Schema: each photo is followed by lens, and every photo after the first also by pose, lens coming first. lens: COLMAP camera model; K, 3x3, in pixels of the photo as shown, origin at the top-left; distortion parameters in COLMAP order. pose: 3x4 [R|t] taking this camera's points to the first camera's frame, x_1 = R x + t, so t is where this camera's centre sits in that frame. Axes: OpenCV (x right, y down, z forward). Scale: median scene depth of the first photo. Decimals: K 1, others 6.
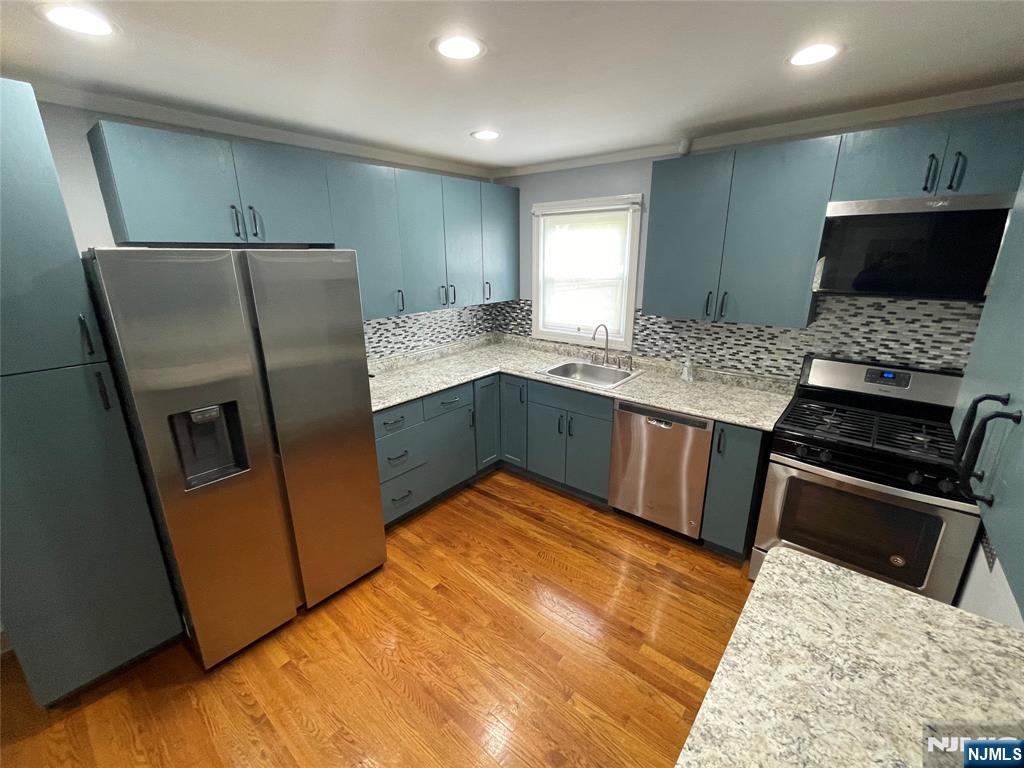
lens RADIAL K [[431.6, 0, 512.5], [0, 431.6, 382.1], [0, 0, 1]] dist [-0.000977, -0.001149]
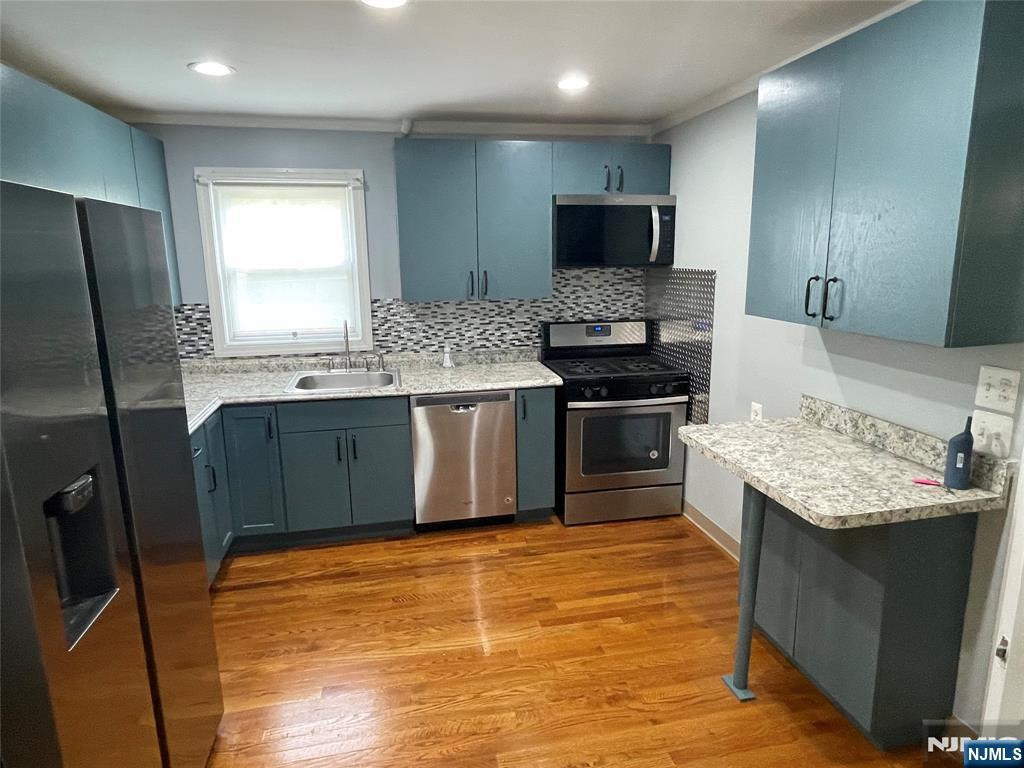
lens RADIAL K [[600.7, 0, 512.0], [0, 600.7, 376.5], [0, 0, 1]] dist [-0.001528, 0.001511]
pose [[0.617456, -0.159400, 0.770286, -0.557631], [0.231621, 0.972681, 0.015617, 0.028589], [-0.751732, 0.168771, 0.637508, 0.059082]]
